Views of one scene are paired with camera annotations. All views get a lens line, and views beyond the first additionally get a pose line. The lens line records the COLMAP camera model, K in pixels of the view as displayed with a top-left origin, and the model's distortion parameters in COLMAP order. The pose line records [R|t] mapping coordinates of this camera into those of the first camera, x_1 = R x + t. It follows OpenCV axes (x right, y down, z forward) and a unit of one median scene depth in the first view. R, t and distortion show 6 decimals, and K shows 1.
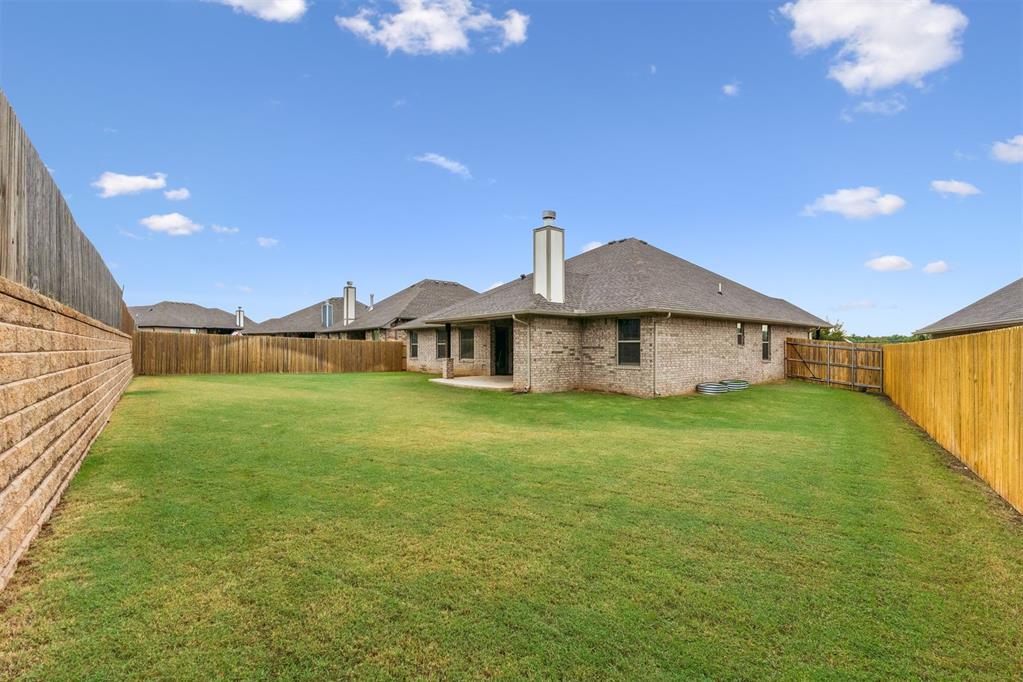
lens RADIAL K [[433.6, 0, 512.0], [0, 433.6, 351.2], [0, 0, 1]] dist [-0.003666, -0.000537]
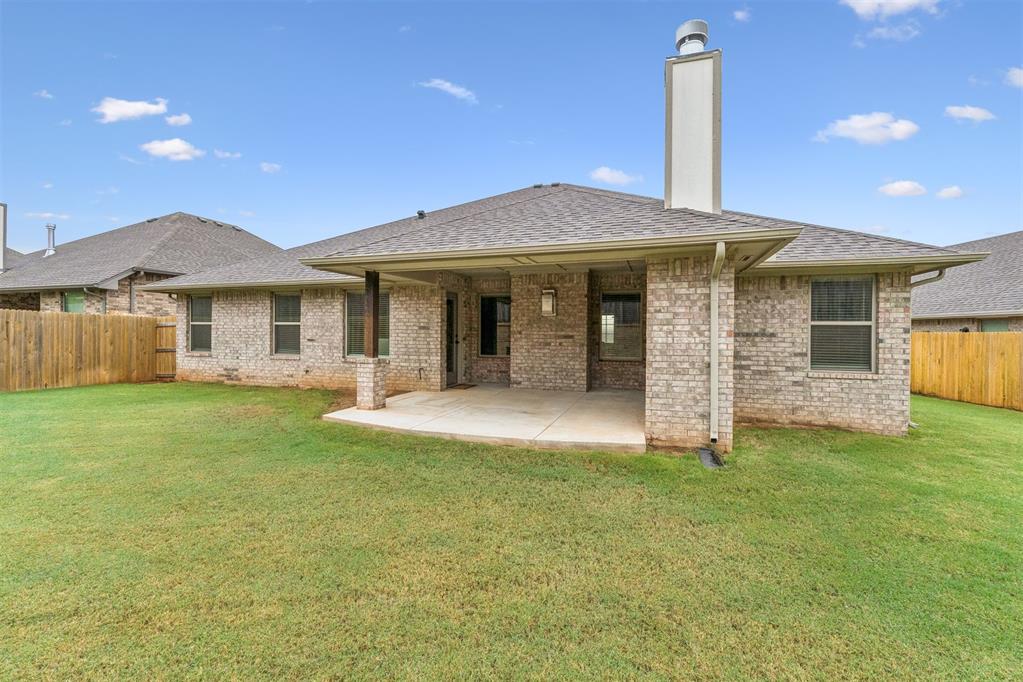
lens RADIAL K [[429.1, 0, 511.7], [0, 429.1, 336.3], [0, 0, 1]] dist [-0.008377, -0.000193]
pose [[0.853396, 0.002304, 0.521258, -0.201493], [-0.003526, 0.999993, 0.001354, -0.004256], [-0.521251, -0.002993, 0.853398, 0.483248]]
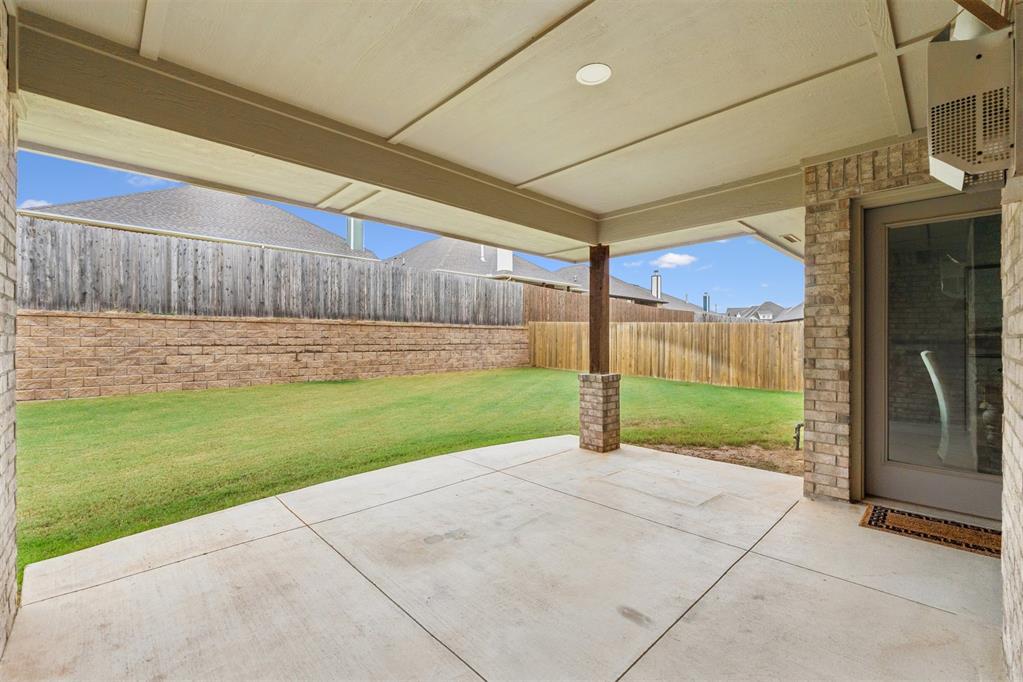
lens RADIAL K [[429.1, 0, 511.7], [0, 429.1, 336.3], [0, 0, 1]] dist [-0.008377, -0.000193]
pose [[0.062484, -0.008033, -0.998014, 0.099900], [-0.013869, 0.999864, -0.008916, -0.003554], [0.997950, 0.014398, 0.062365, 0.762115]]
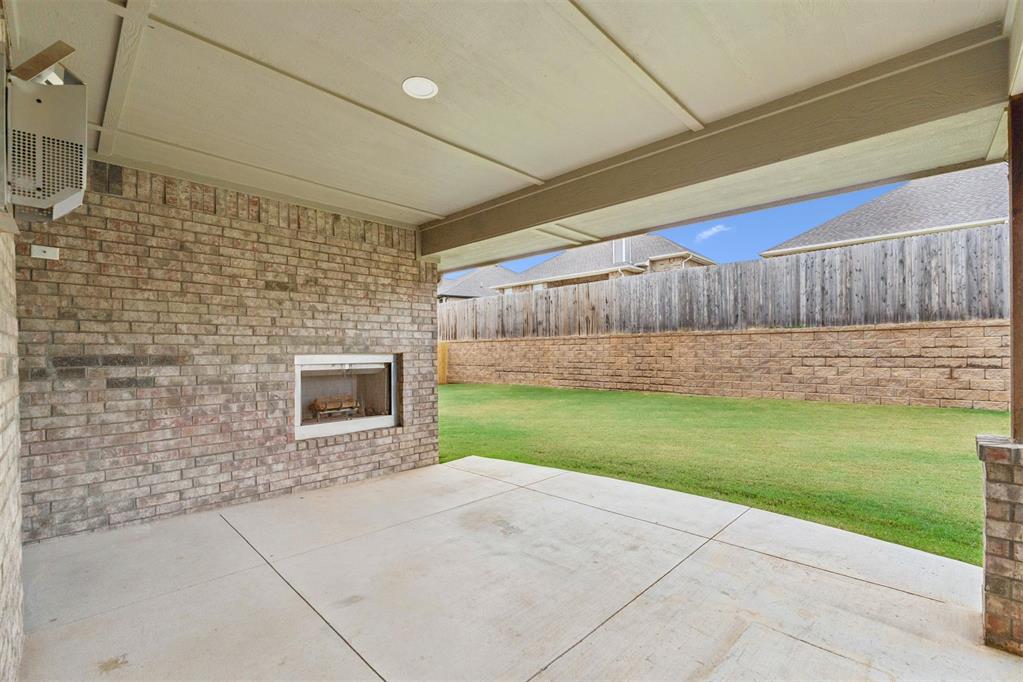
lens RADIAL K [[439.8, 0, 510.8], [0, 439.8, 357.1], [0, 0, 1]] dist [-0.007009, -0.000593]
pose [[-0.995533, 0.010291, -0.093847, -0.012800], [0.008352, 0.999744, 0.021030, -0.005578], [0.094040, 0.020152, -0.995364, 0.894421]]
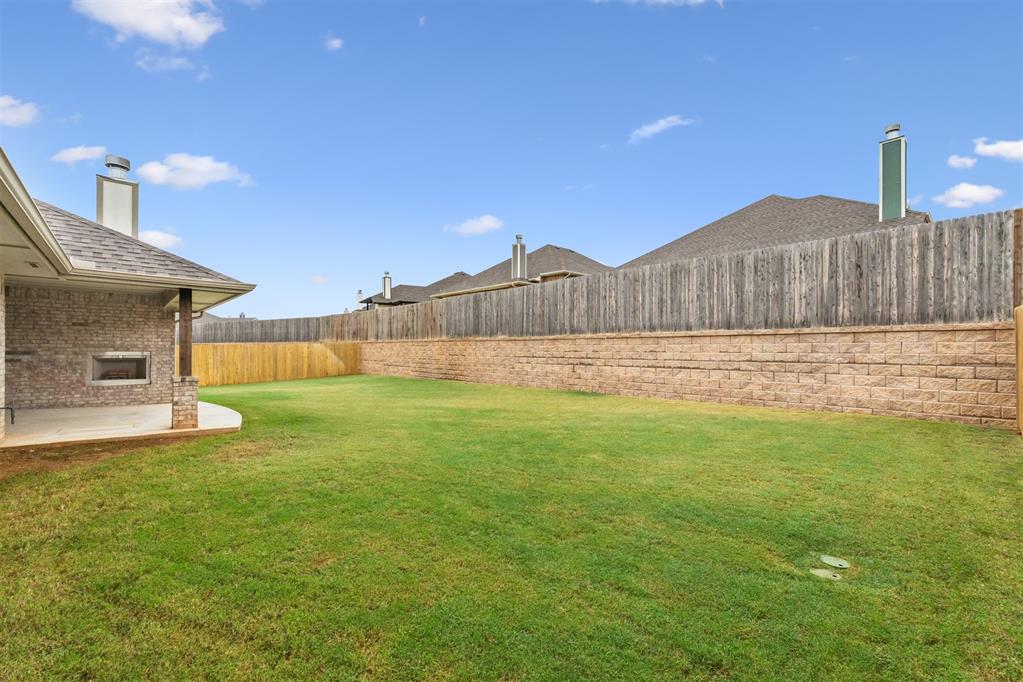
lens RADIAL K [[433.6, 0, 512.0], [0, 433.6, 351.2], [0, 0, 1]] dist [-0.003666, -0.000537]
pose [[-0.999537, -0.003294, -0.030245, -0.360180], [-0.003668, 0.999917, 0.012316, -0.010675], [0.030202, 0.012421, -0.999467, 1.159509]]
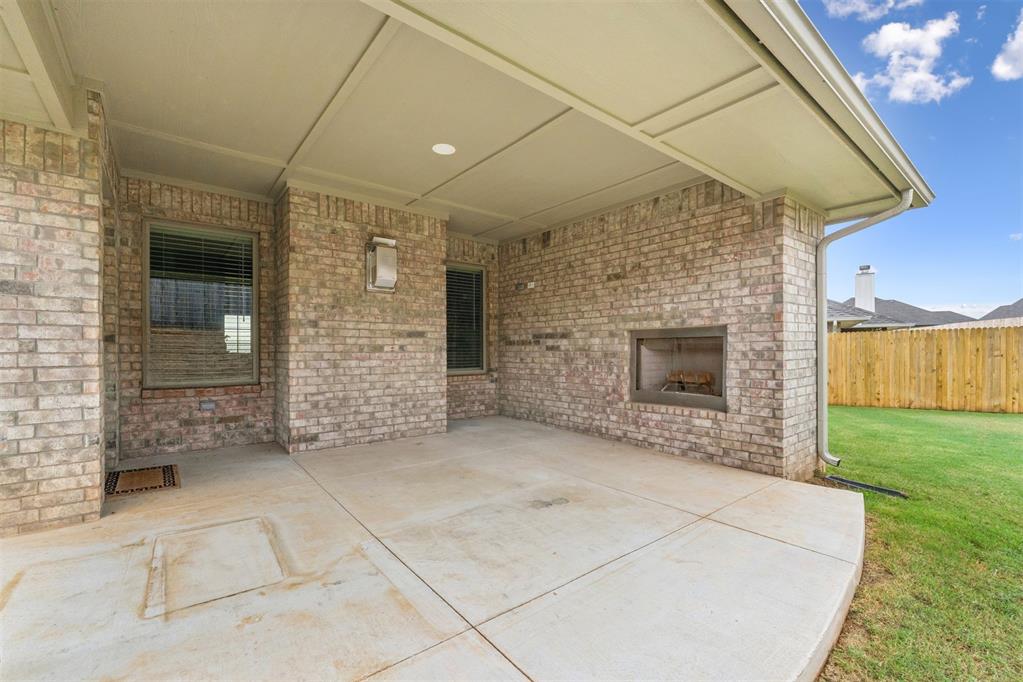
lens RADIAL K [[433.6, 0, 512.0], [0, 433.6, 351.2], [0, 0, 1]] dist [-0.003666, -0.000537]
pose [[0.021669, -0.001299, 0.999764, -0.158875], [0.014086, 0.999900, 0.000994, 0.005979], [-0.999666, 0.014061, 0.021685, 0.759813]]
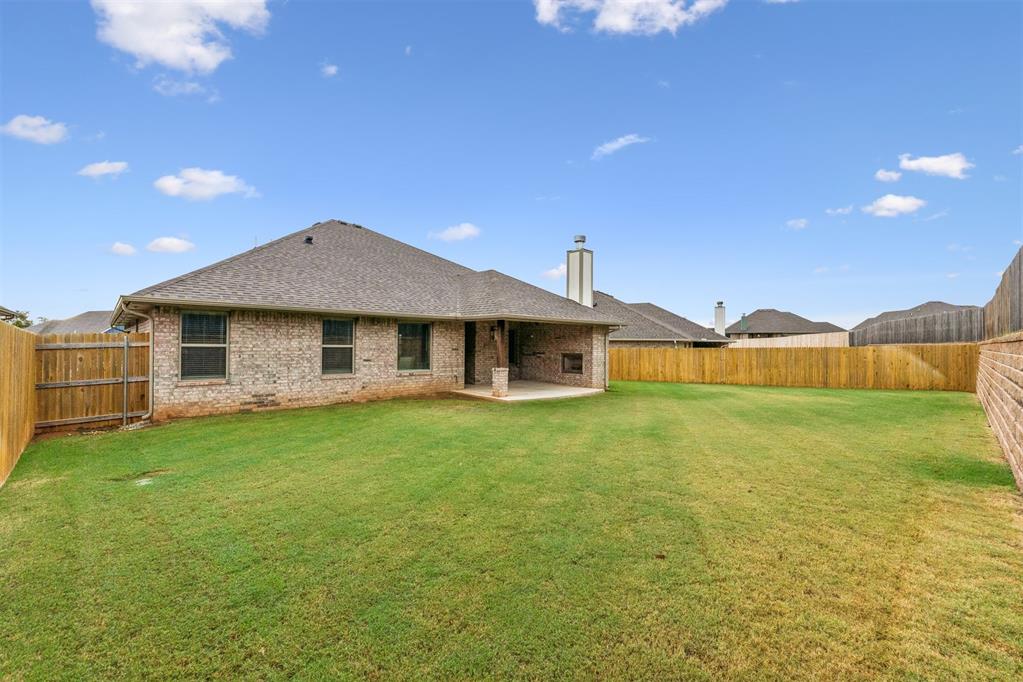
lens RADIAL K [[433.6, 0, 512.0], [0, 433.6, 351.2], [0, 0, 1]] dist [-0.003666, -0.000537]
pose [[-0.060588, -0.012923, 0.998079, -0.712916], [0.002445, 0.999911, 0.013095, -0.017152], [-0.998160, 0.003234, -0.060551, 0.841569]]
